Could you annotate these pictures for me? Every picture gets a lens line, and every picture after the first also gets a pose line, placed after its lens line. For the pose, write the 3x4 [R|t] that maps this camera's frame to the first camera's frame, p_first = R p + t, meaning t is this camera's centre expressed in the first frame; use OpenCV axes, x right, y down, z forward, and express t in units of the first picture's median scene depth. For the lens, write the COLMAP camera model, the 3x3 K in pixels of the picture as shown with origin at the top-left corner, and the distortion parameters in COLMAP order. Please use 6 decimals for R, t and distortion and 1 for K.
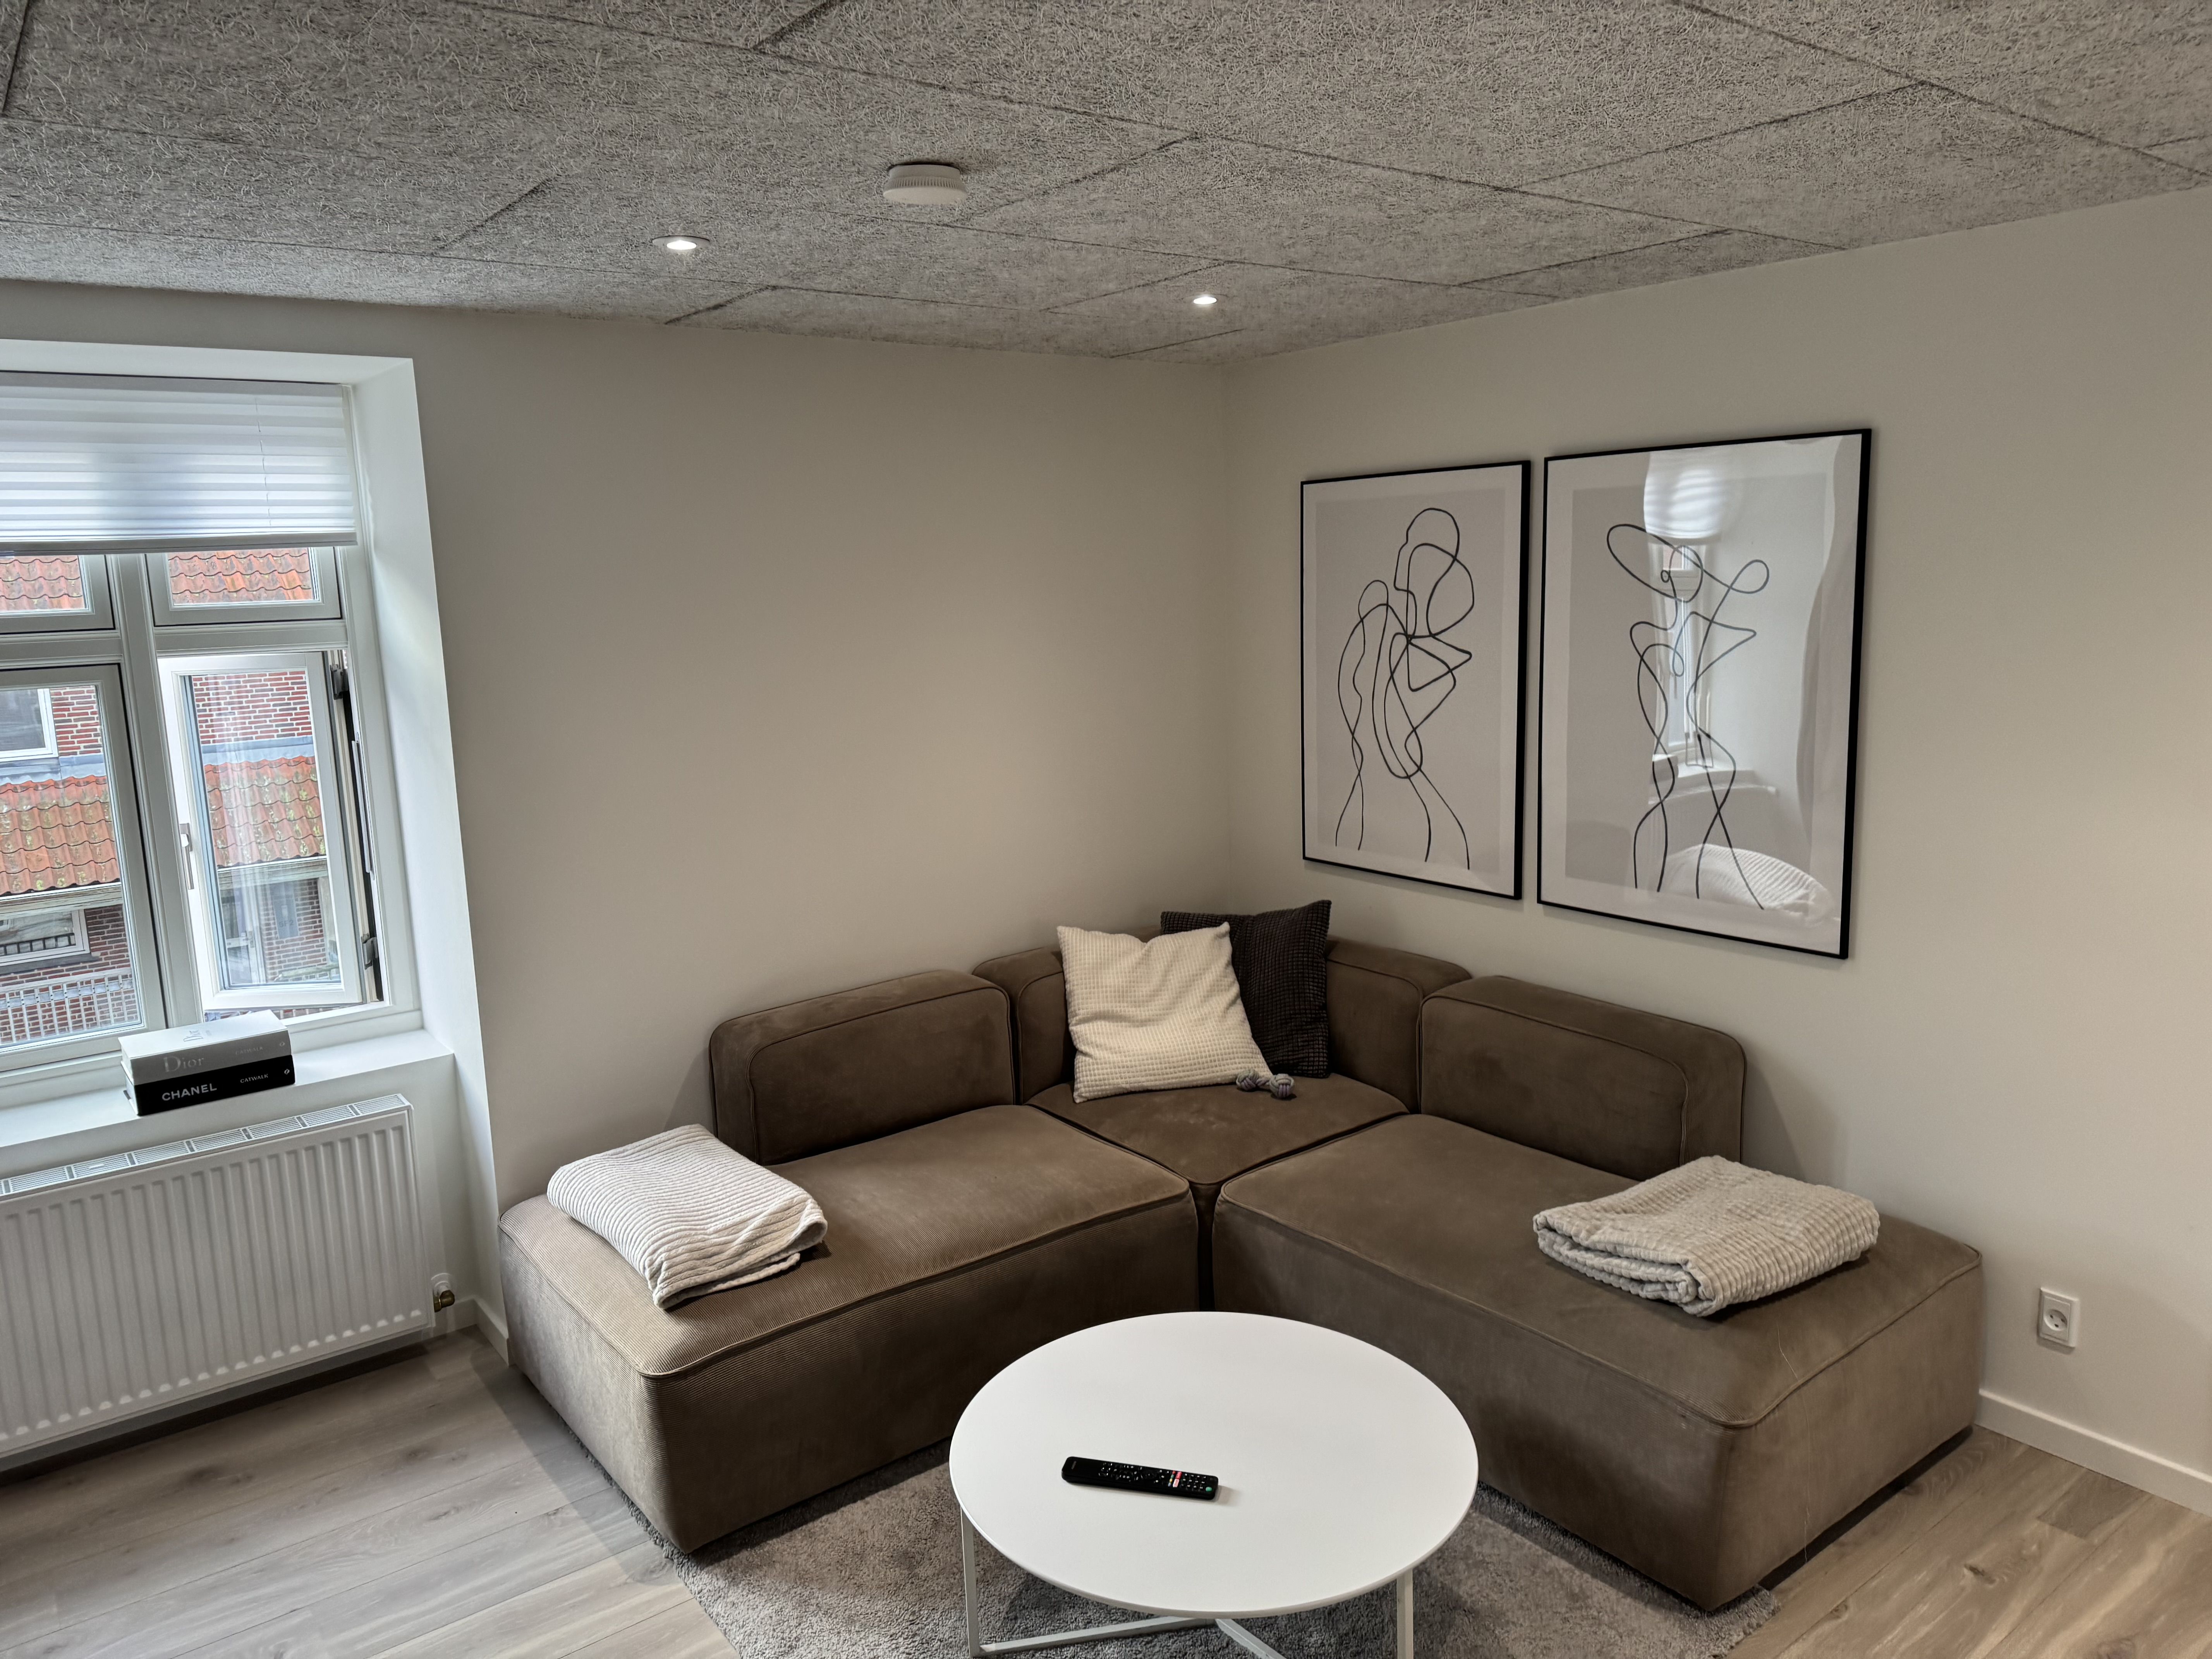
lens RADIAL K [[1526.2, 0, 1107.1], [0, 1526.2, 810.1], [0, 0, 1]] dist [0.001190, -0.005941]
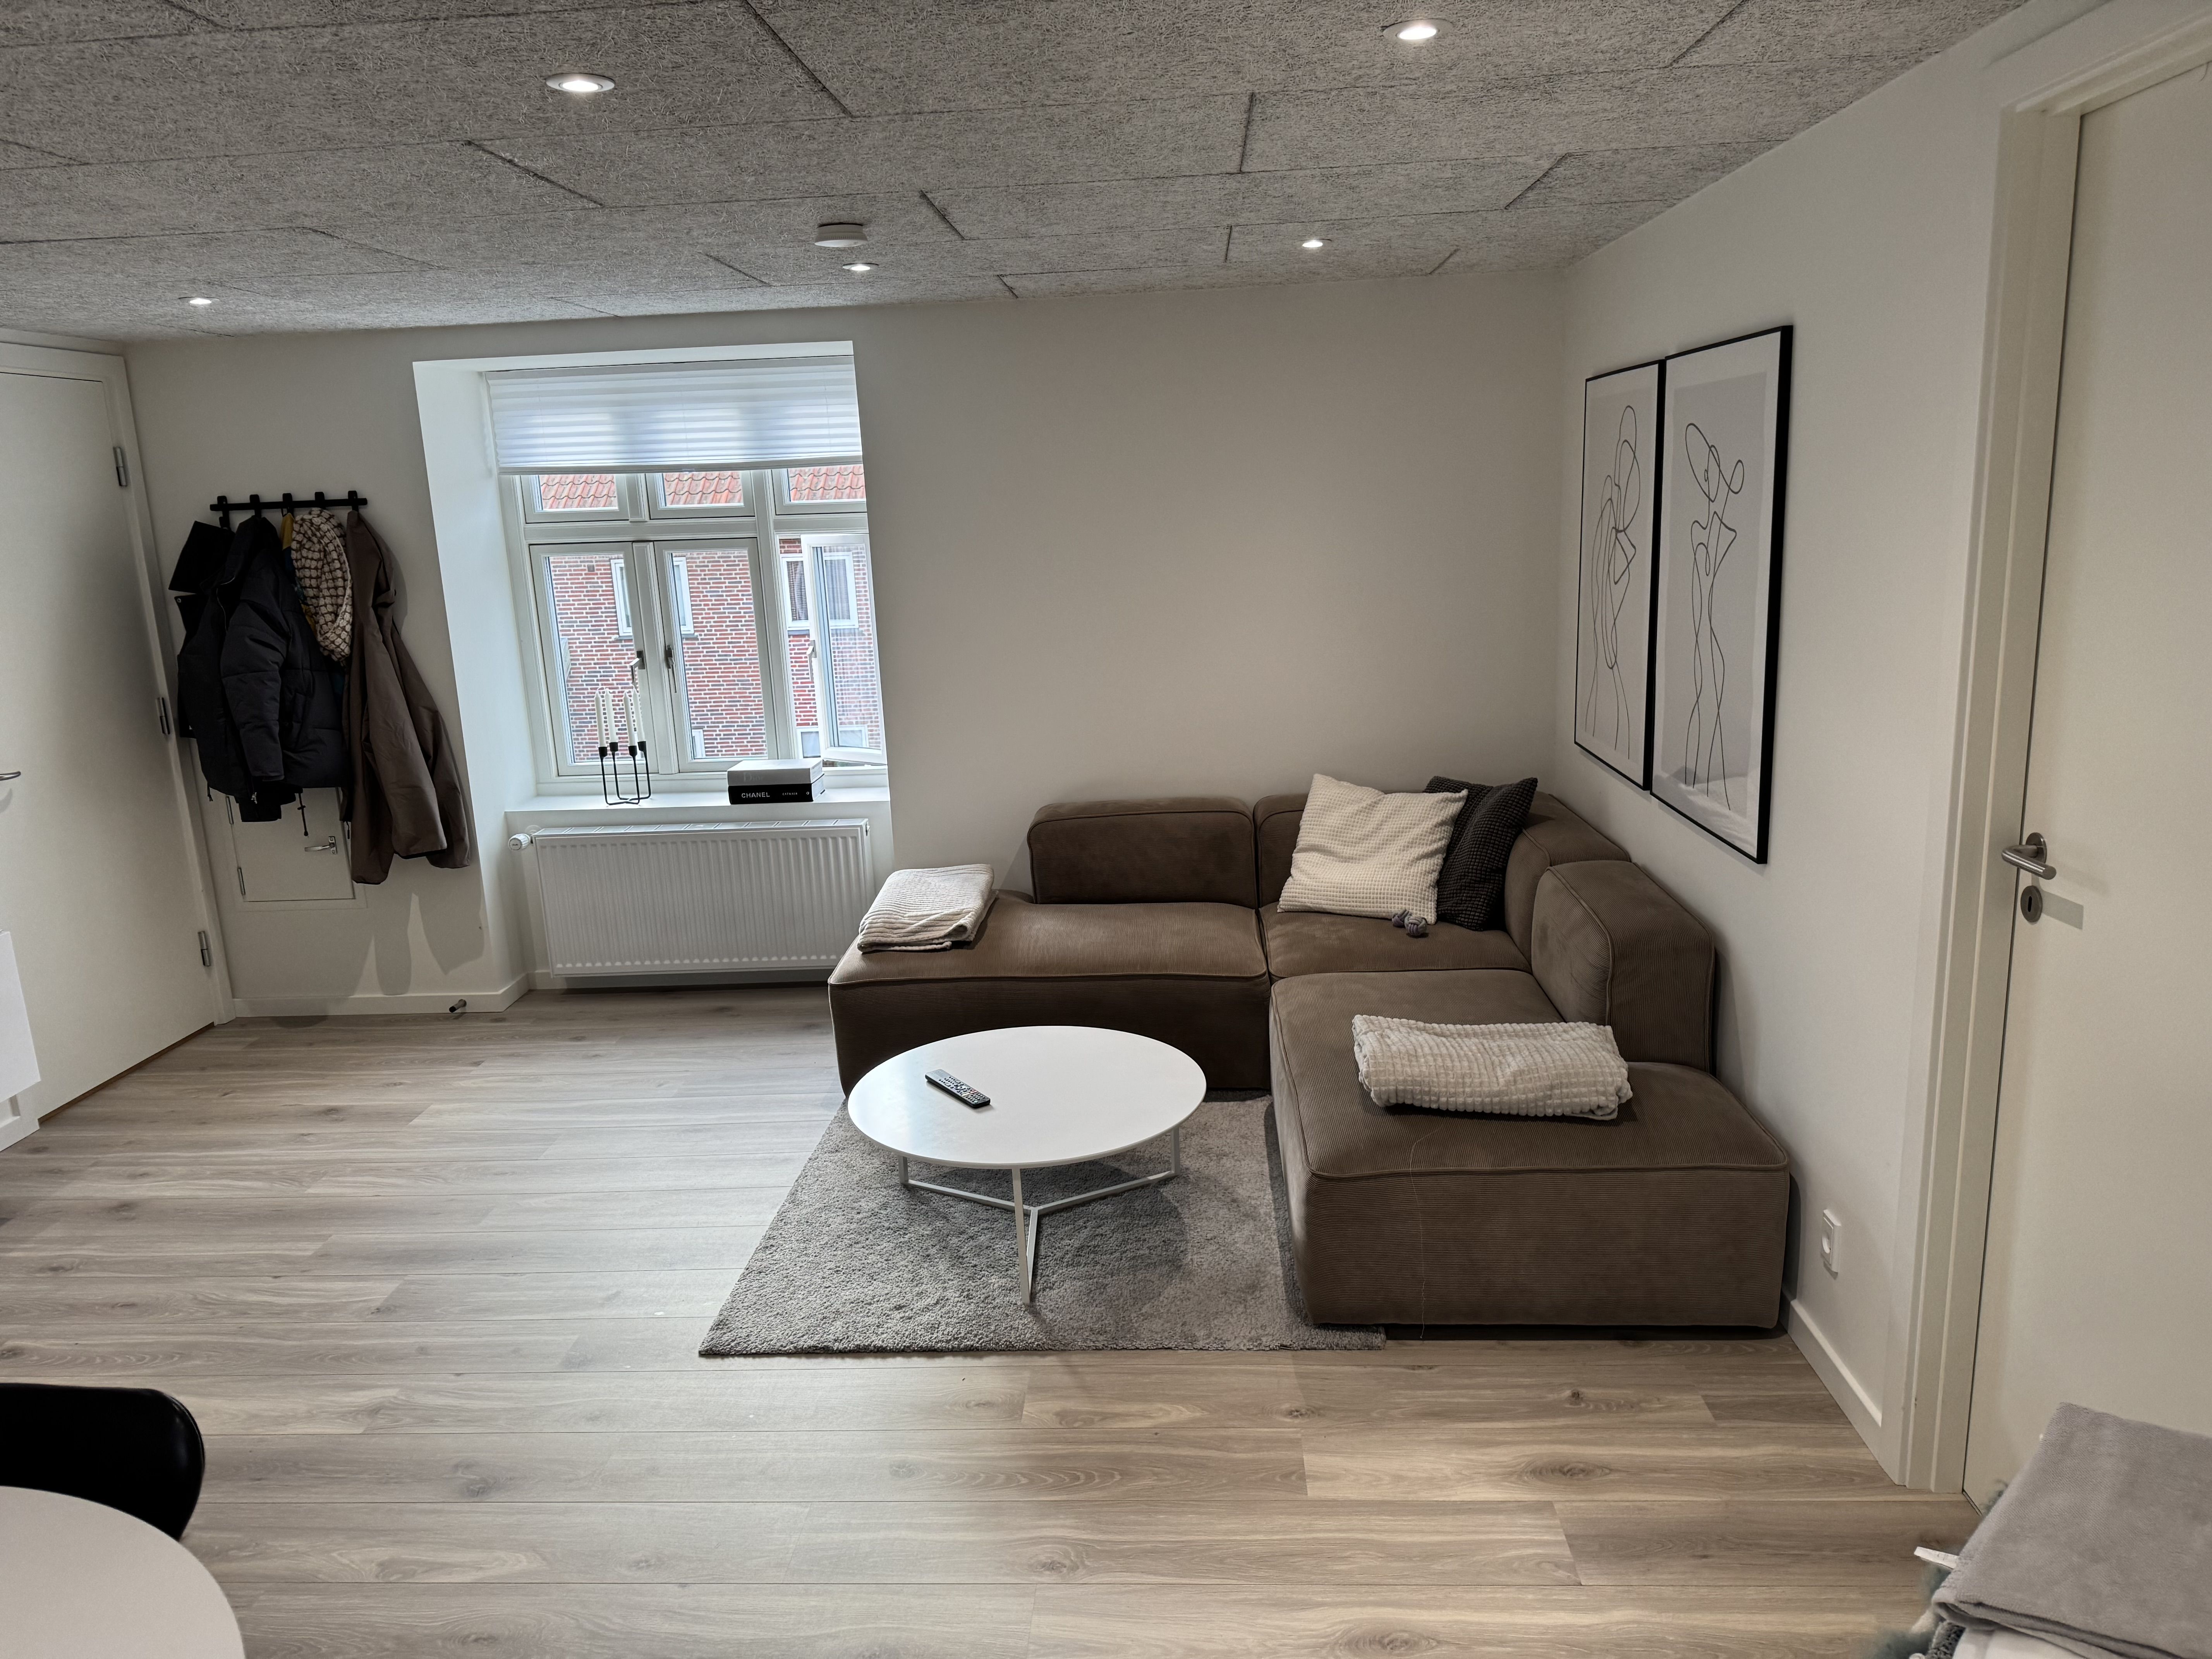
lens RADIAL K [[1526.2, 0, 1099.3], [0, 1526.2, 842.8], [0, 0, 1]] dist [0.001190, -0.005941]
pose [[0.759031, 0.144883, -0.634729, 0.744412], [-0.088588, 0.988841, 0.119776, 0.001306], [0.645000, -0.034684, 0.763395, -0.041943]]
